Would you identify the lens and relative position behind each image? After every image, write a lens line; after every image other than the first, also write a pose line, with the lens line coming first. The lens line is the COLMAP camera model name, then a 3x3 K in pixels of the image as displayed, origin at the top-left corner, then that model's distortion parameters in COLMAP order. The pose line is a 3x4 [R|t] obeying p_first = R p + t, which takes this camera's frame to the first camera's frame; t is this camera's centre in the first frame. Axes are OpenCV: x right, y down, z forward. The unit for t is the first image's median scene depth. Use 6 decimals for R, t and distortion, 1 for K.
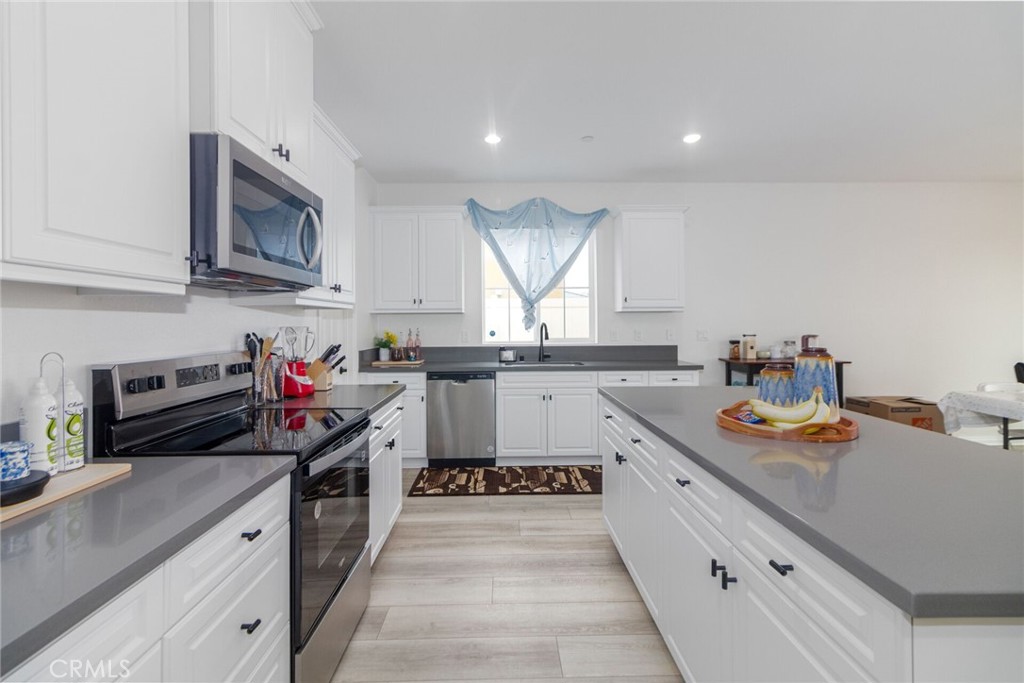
lens RADIAL K [[468.7, 0, 516.1], [0, 468.7, 320.9], [0, 0, 1]] dist [0.003886, 0.000231]
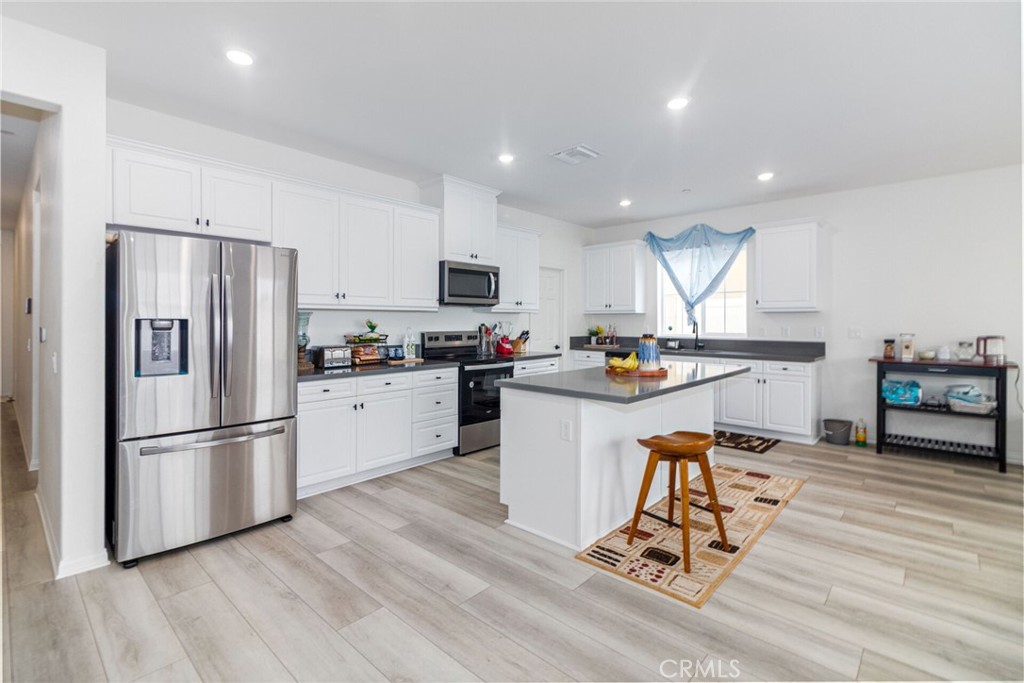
lens RADIAL K [[472.6, 0, 511.1], [0, 472.6, 319.8], [0, 0, 1]] dist [0.001595, -0.000015]
pose [[0.726330, 0.006722, -0.687313, 0.586695], [-0.003338, 0.999975, 0.006253, -0.004867], [0.687338, -0.002247, 0.726334, -0.317347]]
